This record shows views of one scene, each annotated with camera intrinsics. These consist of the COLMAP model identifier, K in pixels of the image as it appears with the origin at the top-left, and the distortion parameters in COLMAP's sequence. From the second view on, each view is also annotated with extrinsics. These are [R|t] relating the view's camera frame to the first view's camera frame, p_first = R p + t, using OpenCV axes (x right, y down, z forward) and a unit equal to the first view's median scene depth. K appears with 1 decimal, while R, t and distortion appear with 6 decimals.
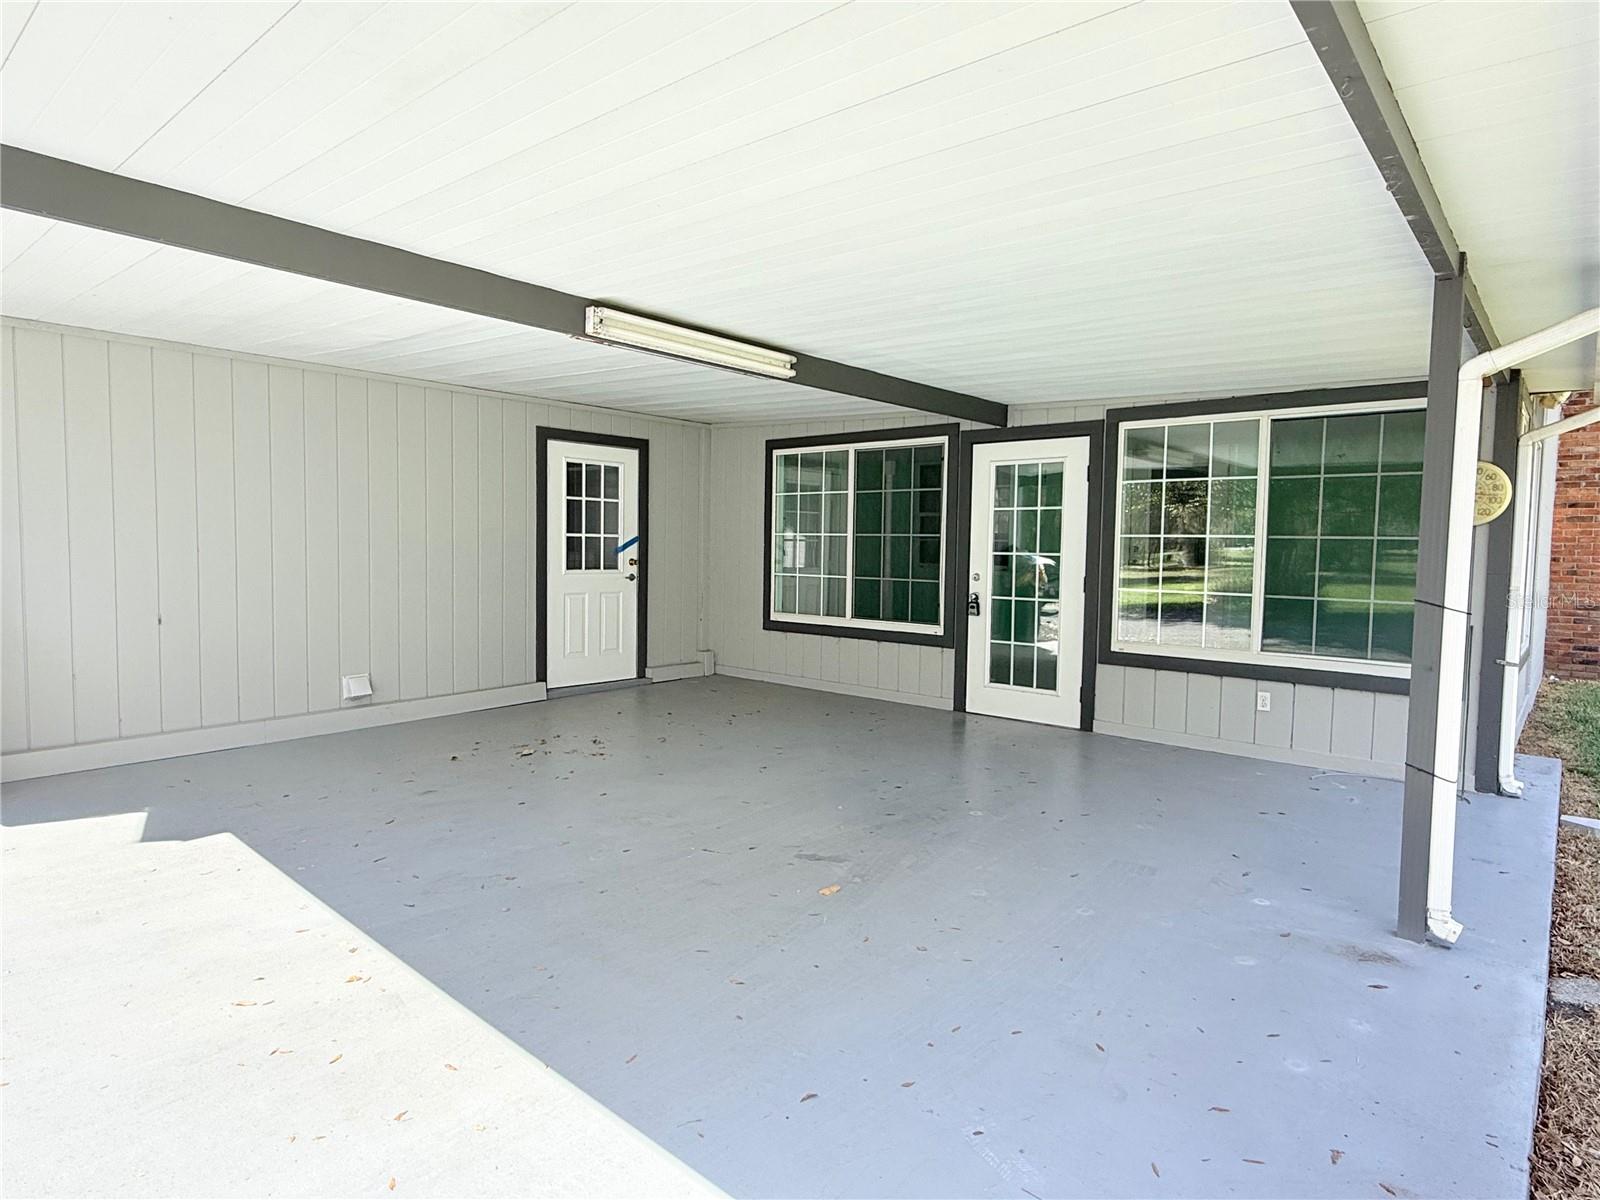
lens RADIAL K [[897.3, 0, 800.0], [0, 897.3, 600.0], [0, 0, 1]] dist [0.002039, 0.000315]
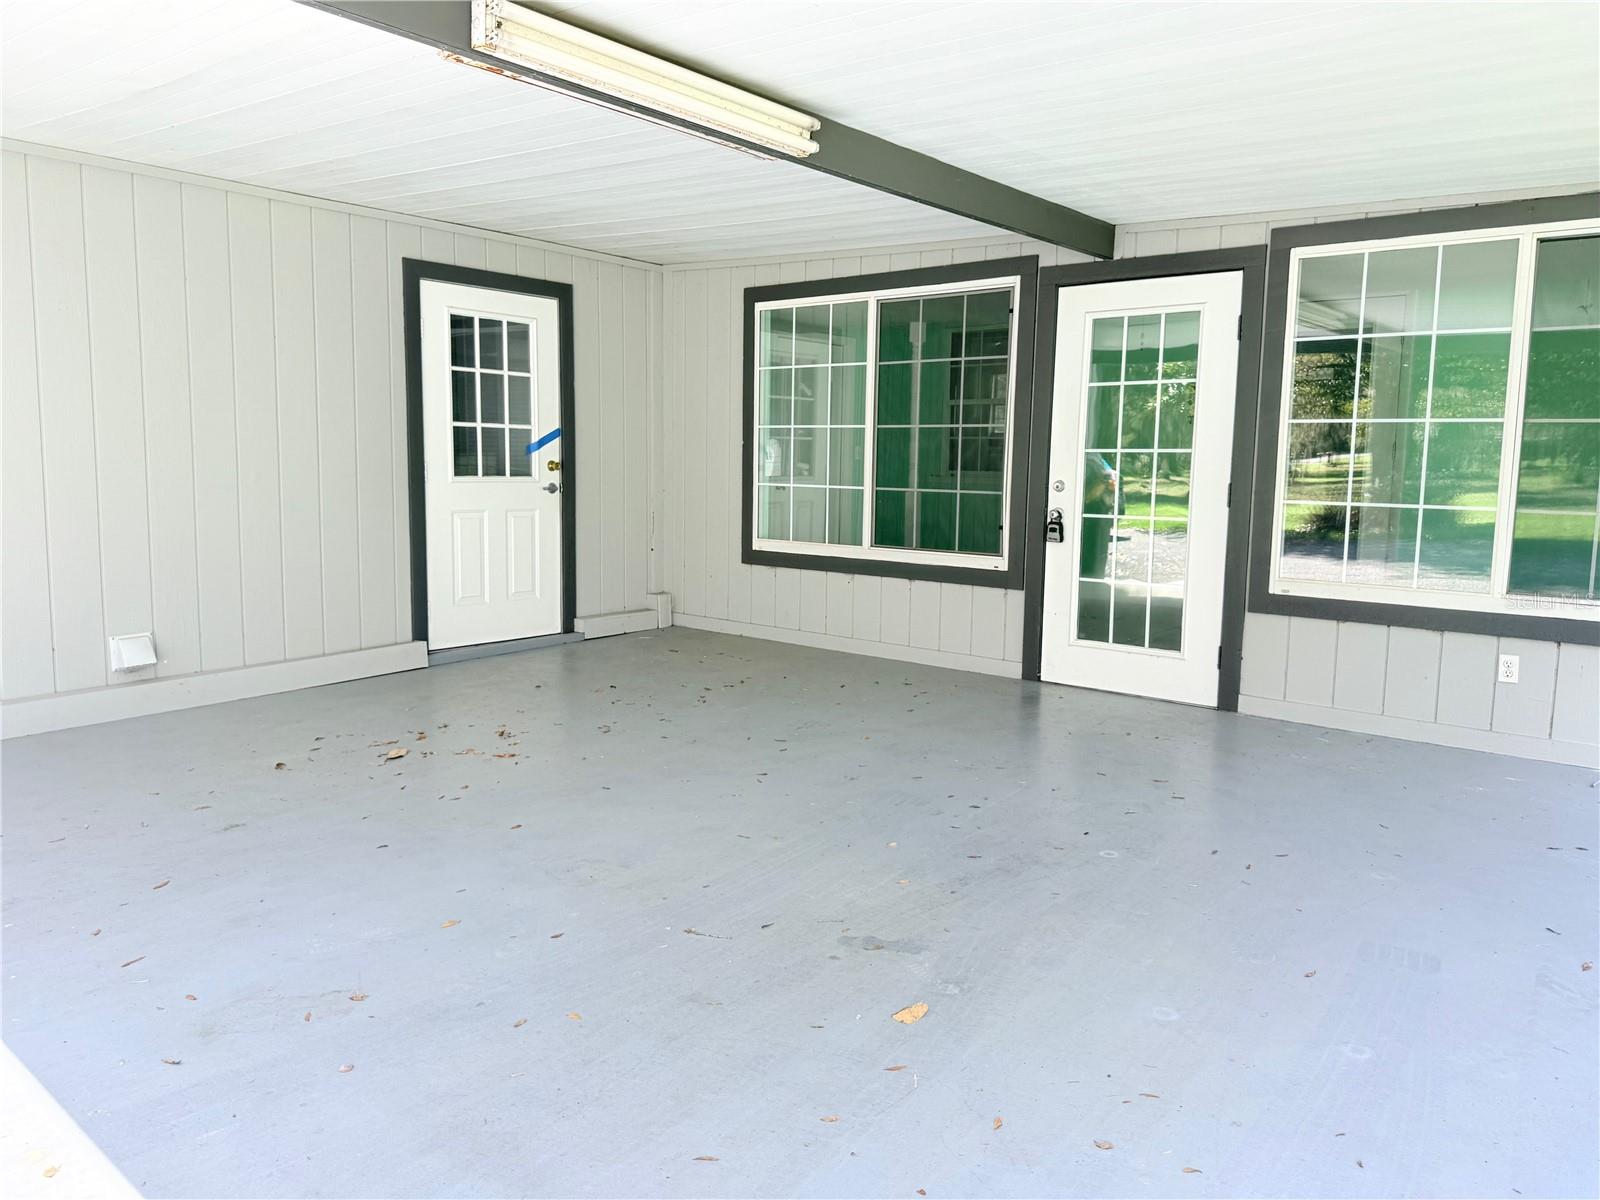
lens RADIAL K [[1125.7, 0, 798.5], [0, 1125.7, 586.4], [0, 0, 1]] dist [0.122156, -0.172181]
pose [[0.999415, -0.004413, 0.033913, -0.031216], [0.002504, 0.998420, 0.056135, 0.001953], [-0.034108, -0.056017, 0.997847, 0.134266]]
